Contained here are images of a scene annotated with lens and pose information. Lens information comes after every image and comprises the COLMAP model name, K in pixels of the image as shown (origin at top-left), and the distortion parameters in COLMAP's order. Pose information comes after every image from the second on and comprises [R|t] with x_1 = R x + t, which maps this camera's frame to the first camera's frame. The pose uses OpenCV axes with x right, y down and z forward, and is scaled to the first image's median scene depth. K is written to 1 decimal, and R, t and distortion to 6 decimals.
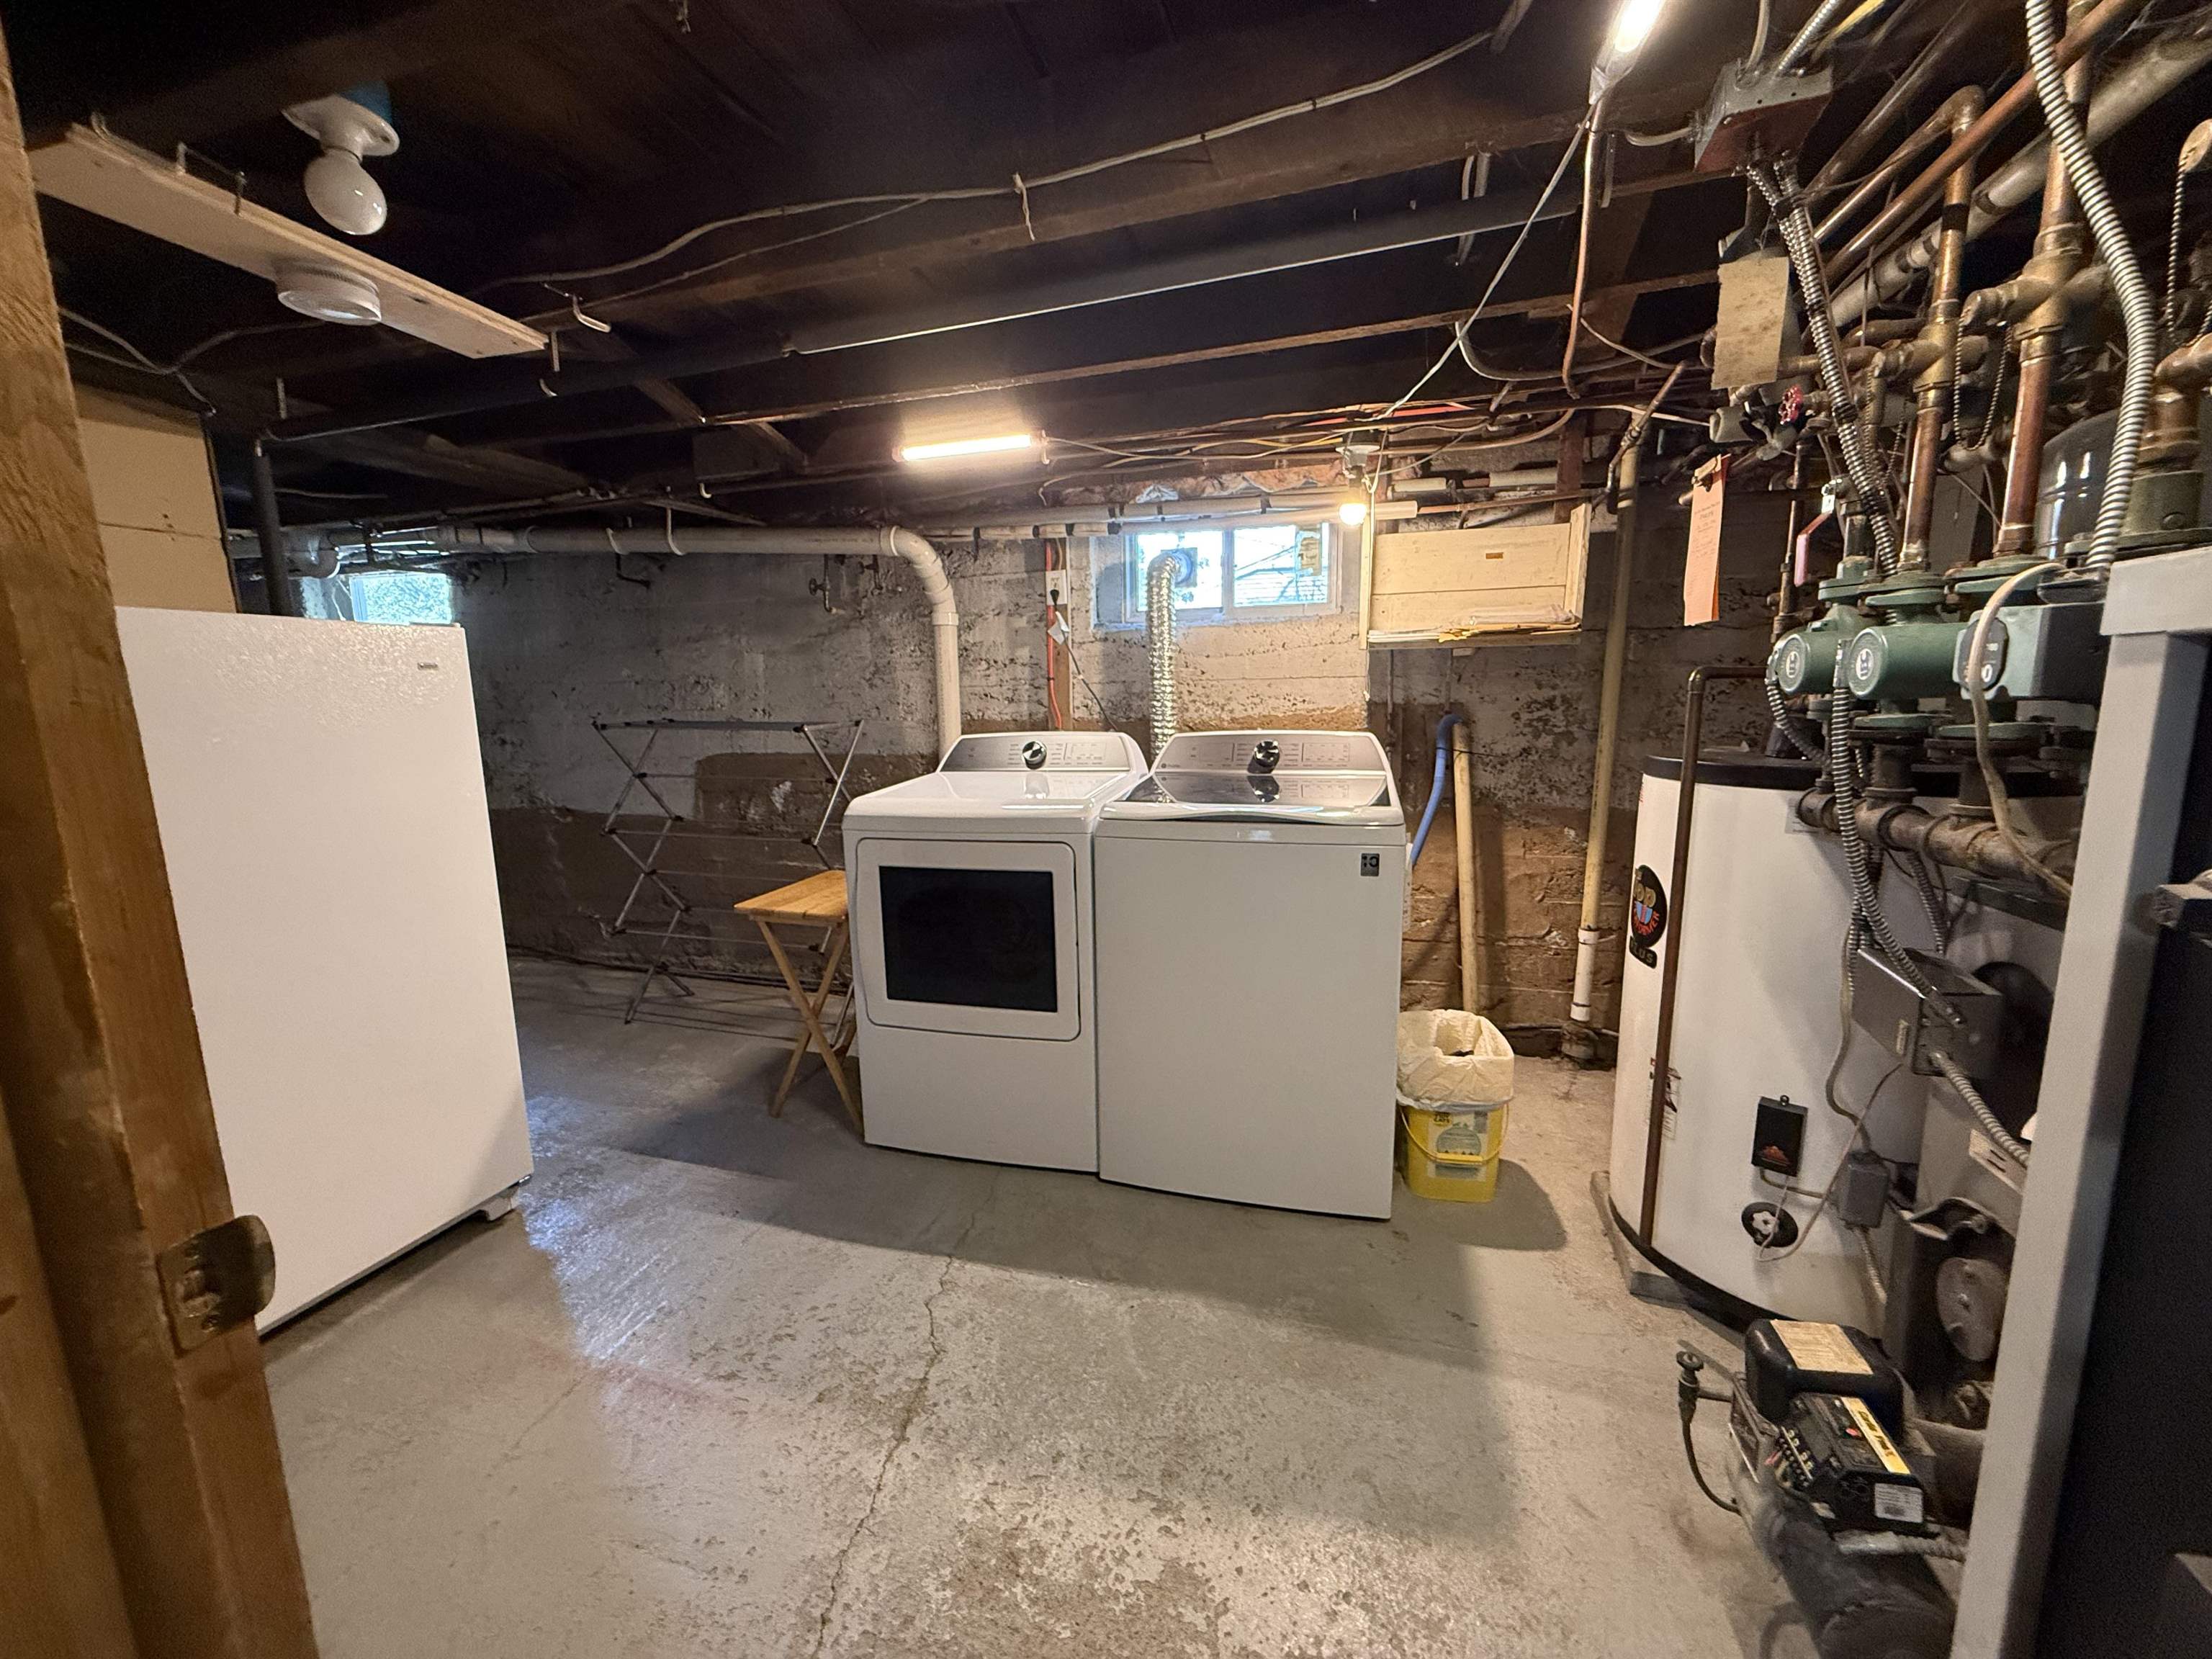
lens RADIAL K [[880.5, 0, 1102.9], [0, 880.5, 837.1], [0, 0, 1]] dist [-0.002540, 0.001047]
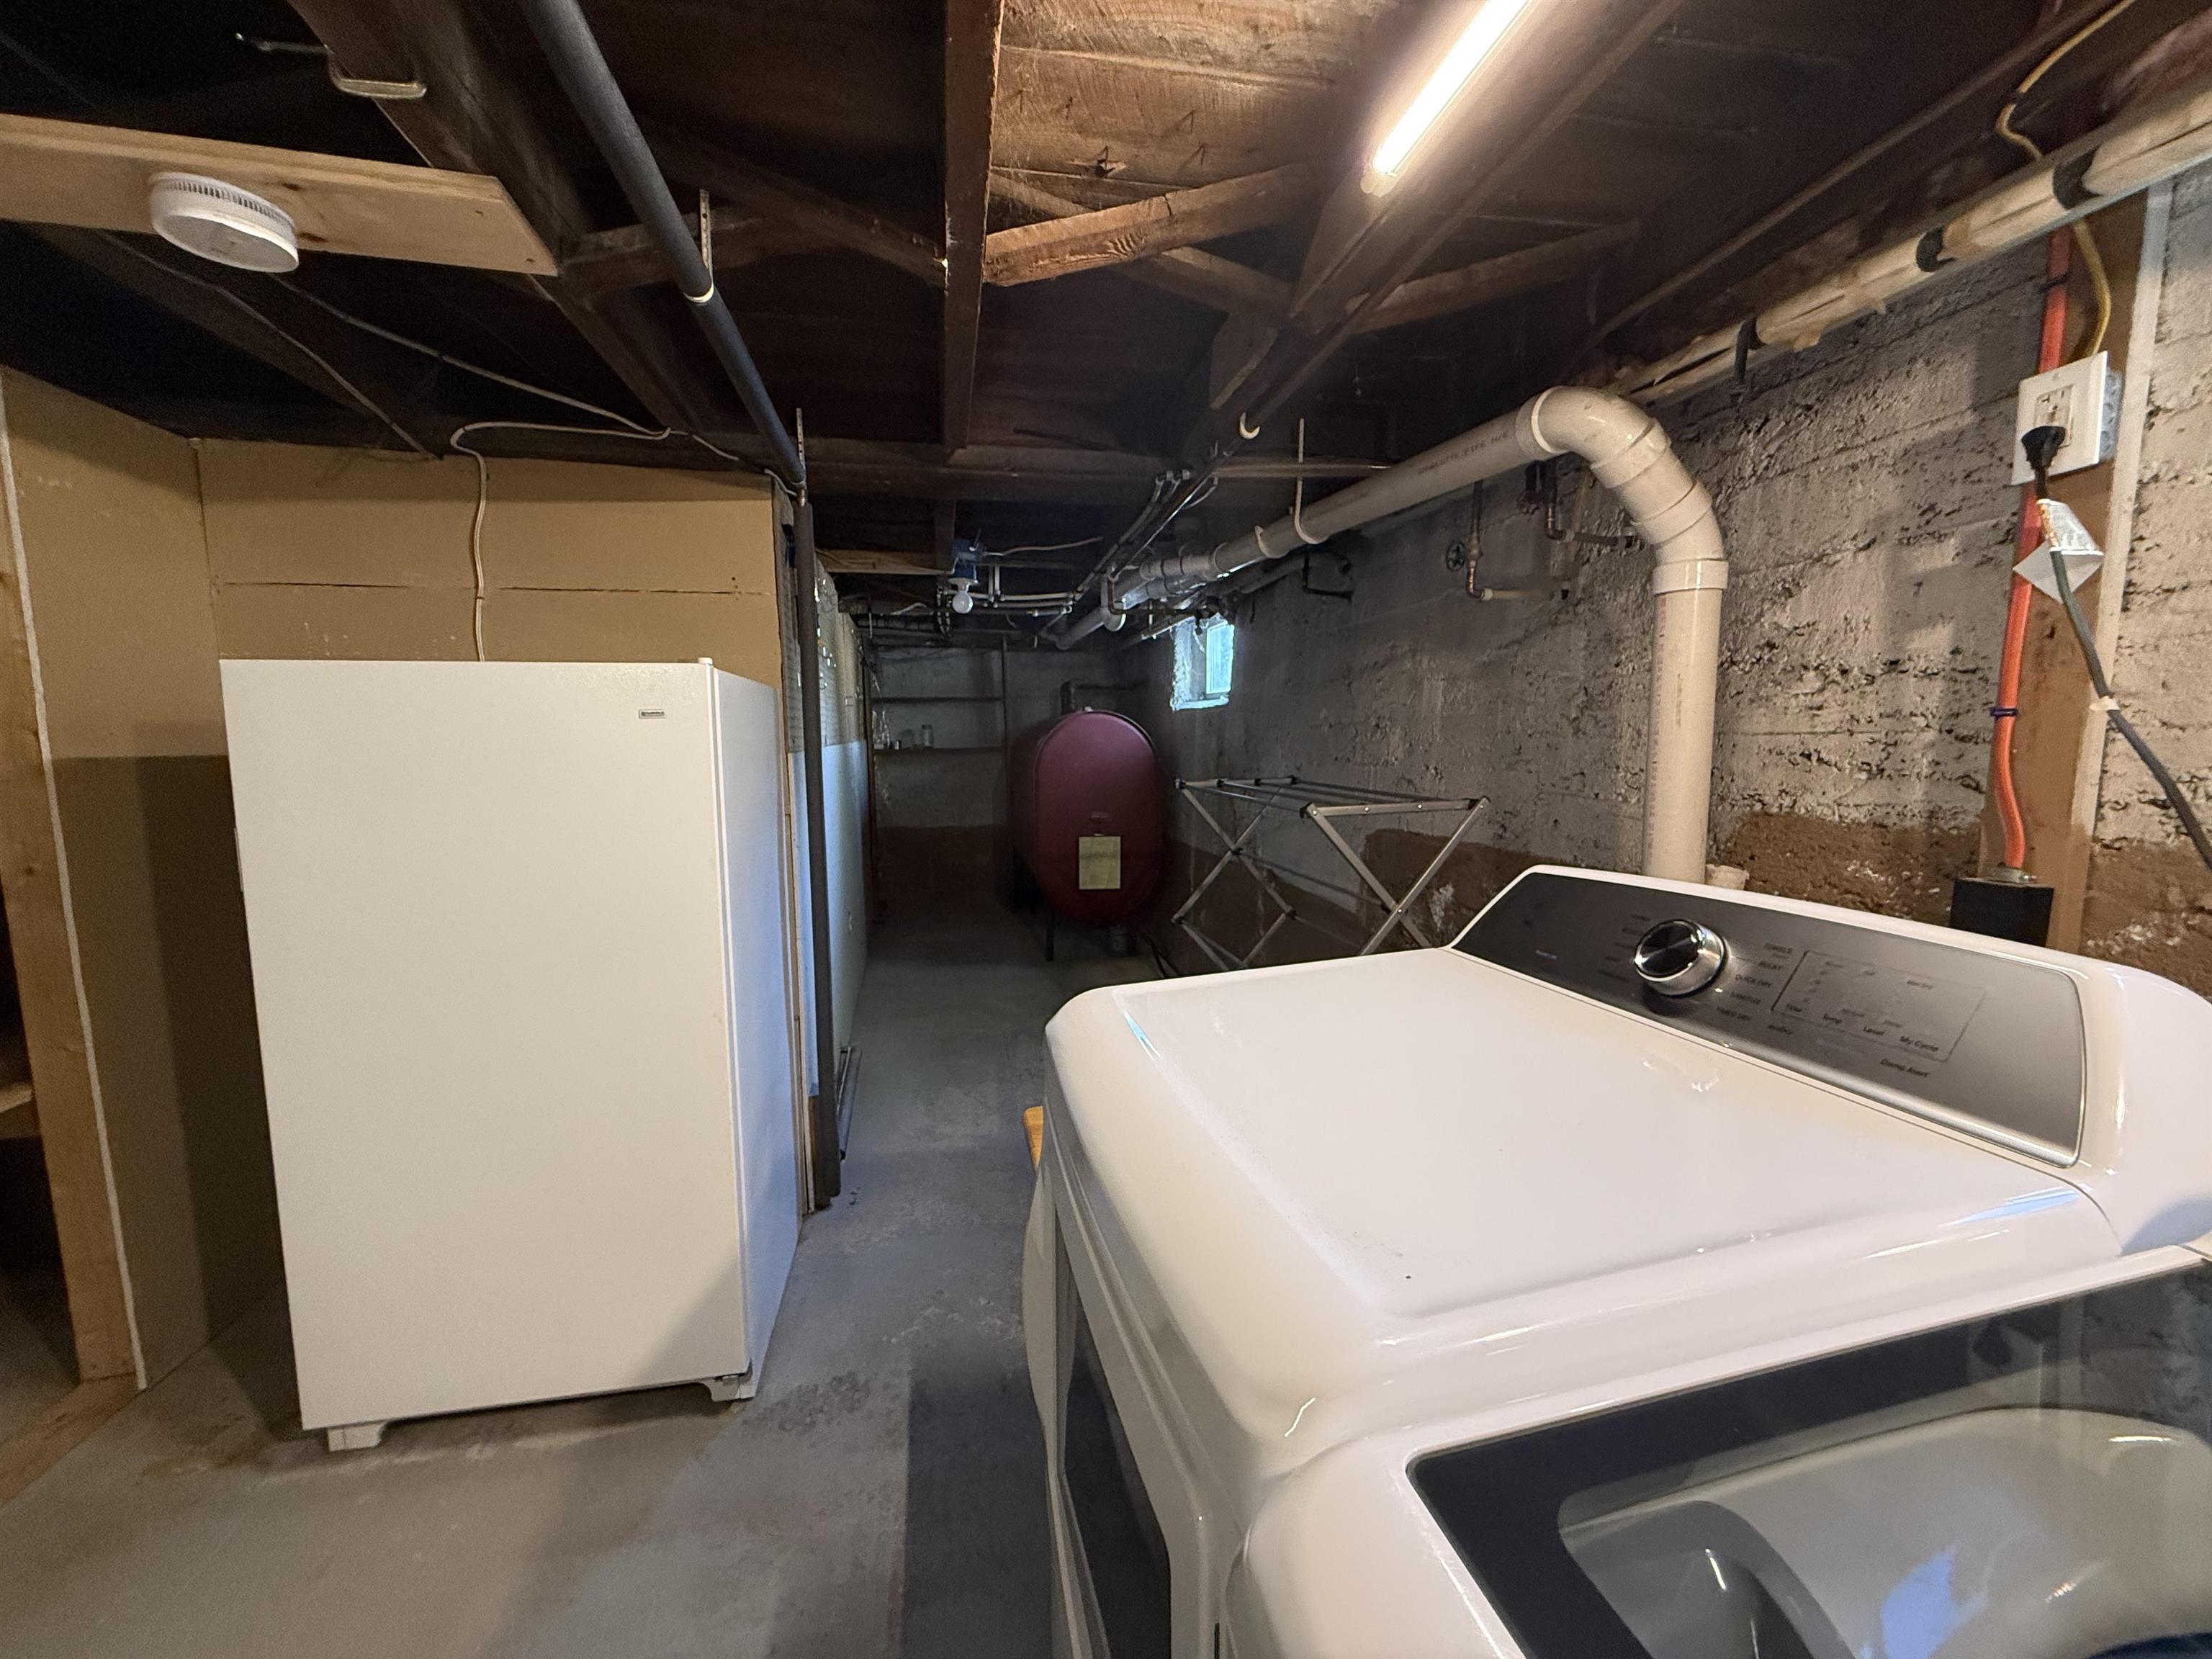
lens RADIAL K [[880.5, 0, 1101.4], [0, 880.5, 836.1], [0, 0, 1]] dist [-0.002540, 0.001047]
pose [[0.467200, 0.105110, -0.877881, 0.078311], [-0.143257, 0.988788, 0.042148, -0.104352], [0.872468, 0.106071, 0.477020, 0.579877]]
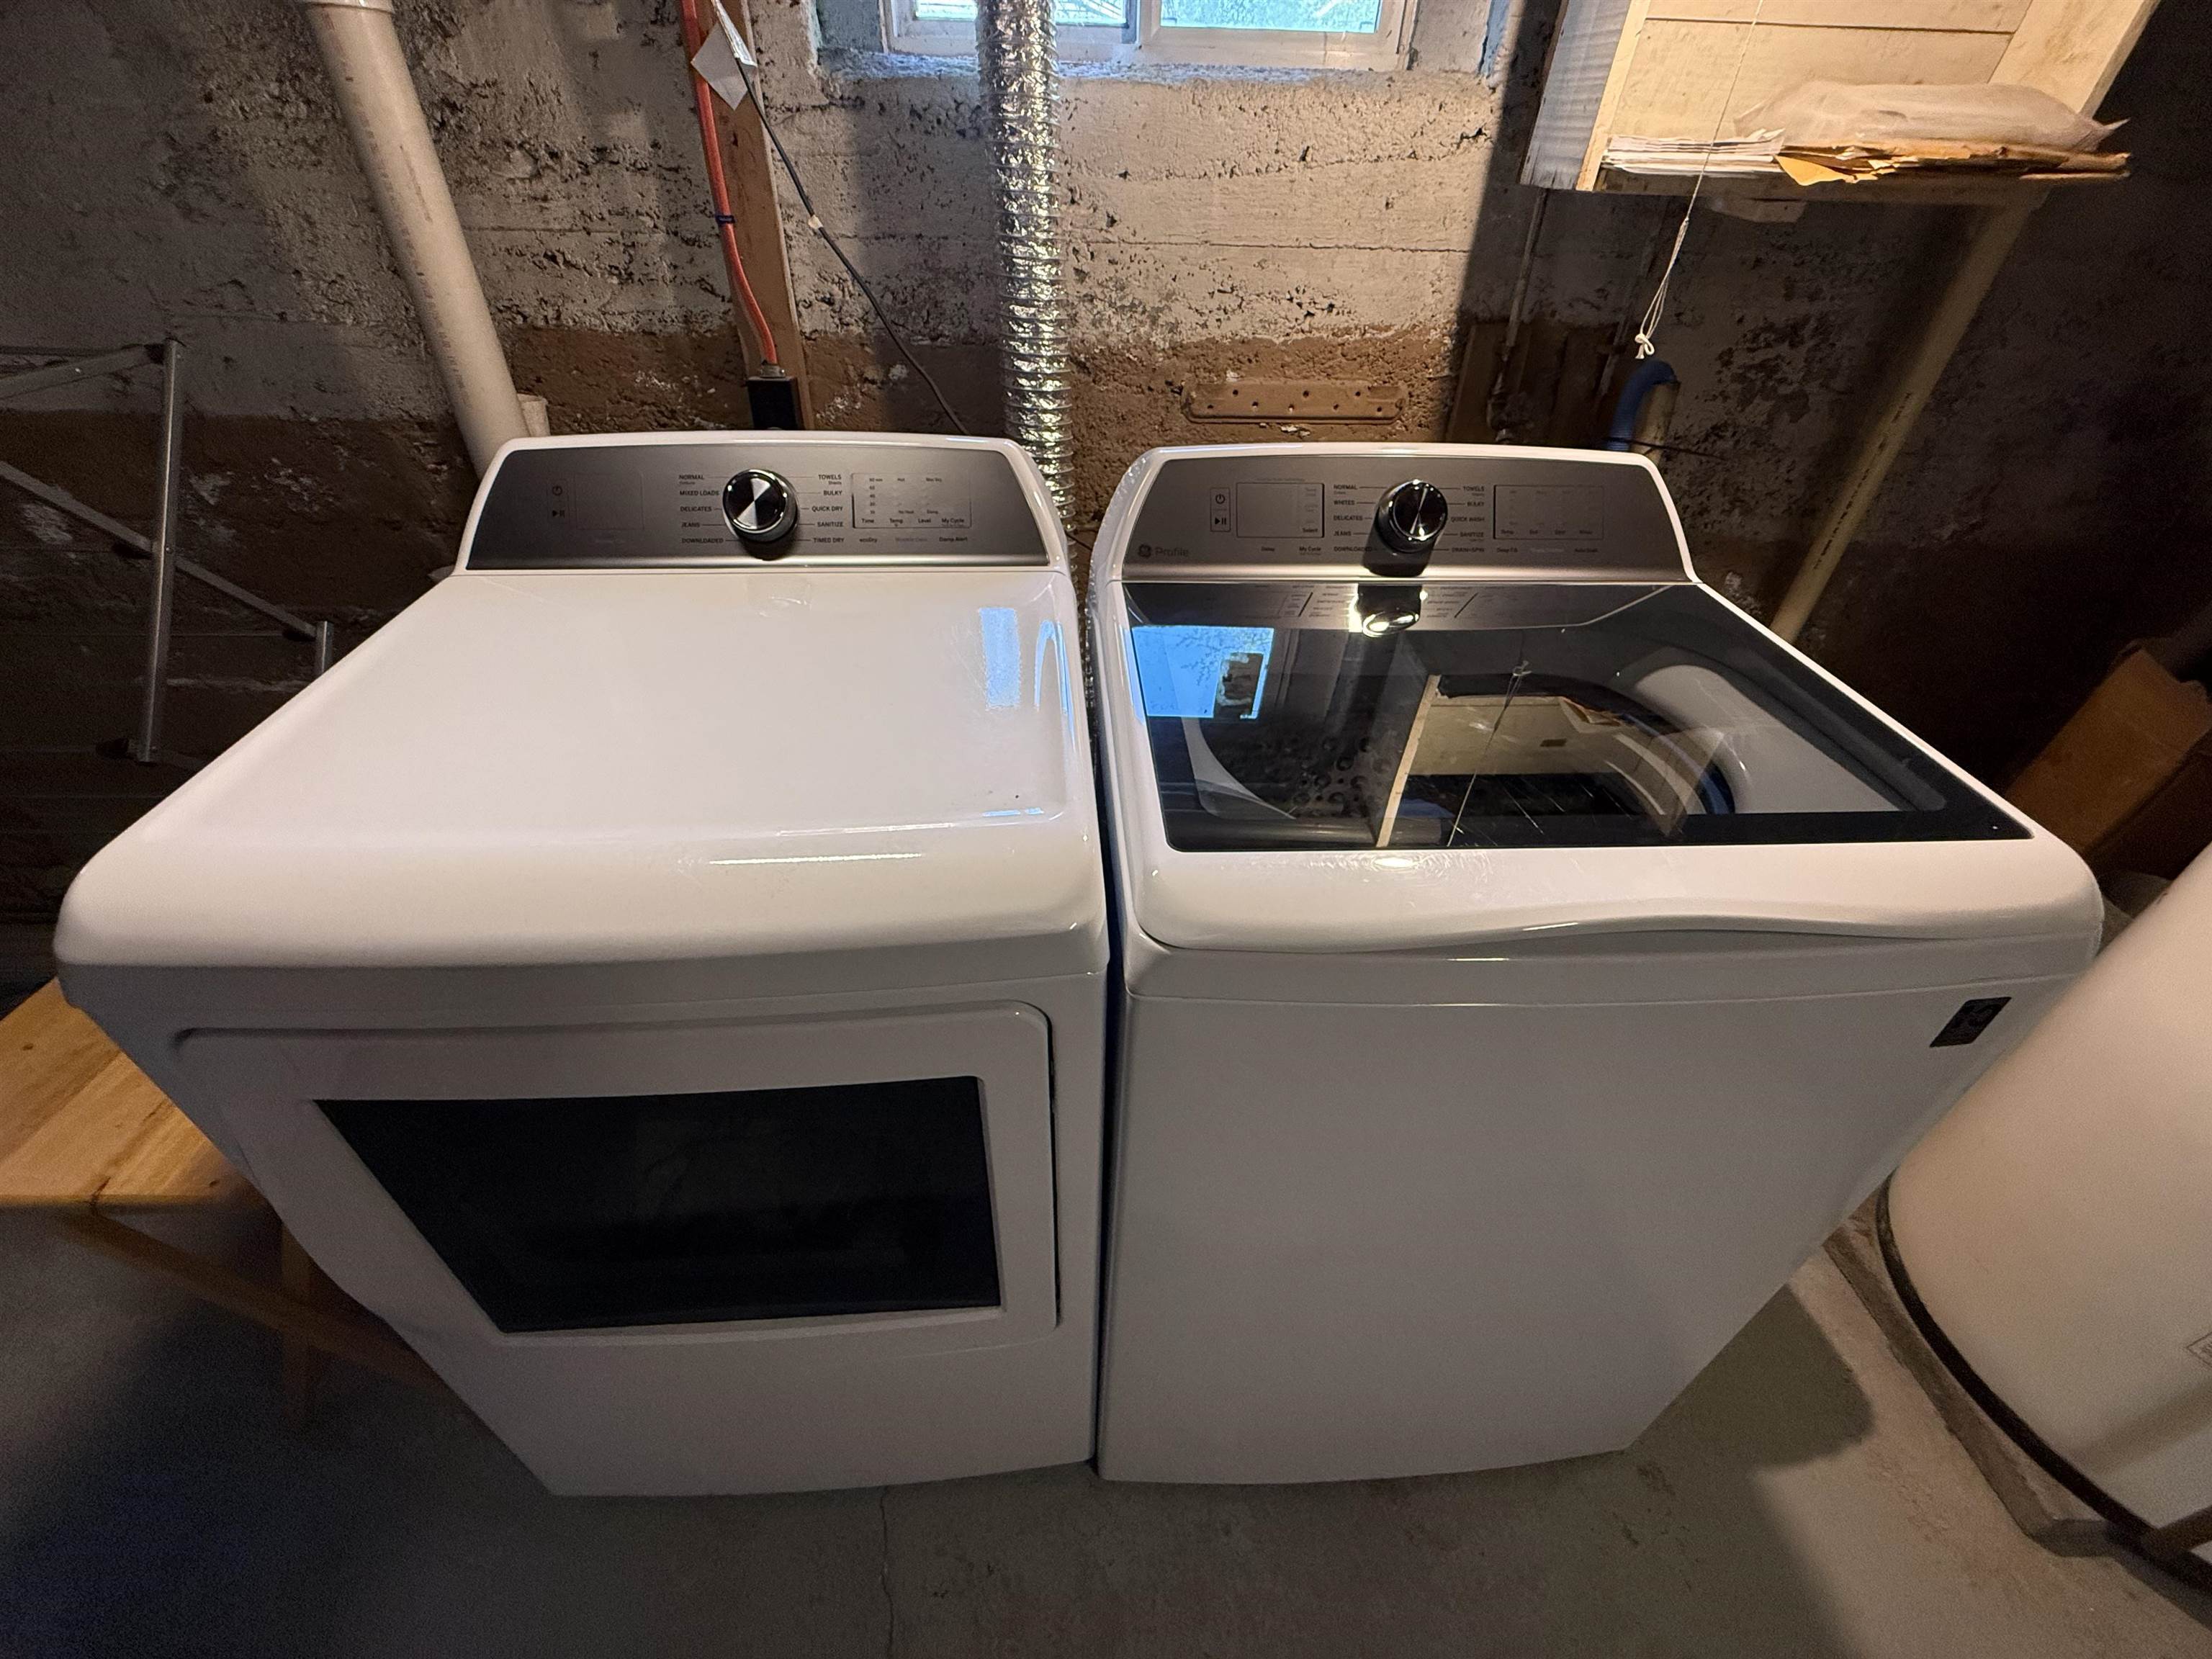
lens RADIAL K [[880.5, 0, 1105.9], [0, 880.5, 835.7], [0, 0, 1]] dist [-0.002540, 0.001047]
pose [[0.942092, -0.164479, 0.292249, -0.061745], [0.013188, 0.888959, 0.457797, -0.117716], [-0.335095, -0.427433, 0.839650, 0.519619]]
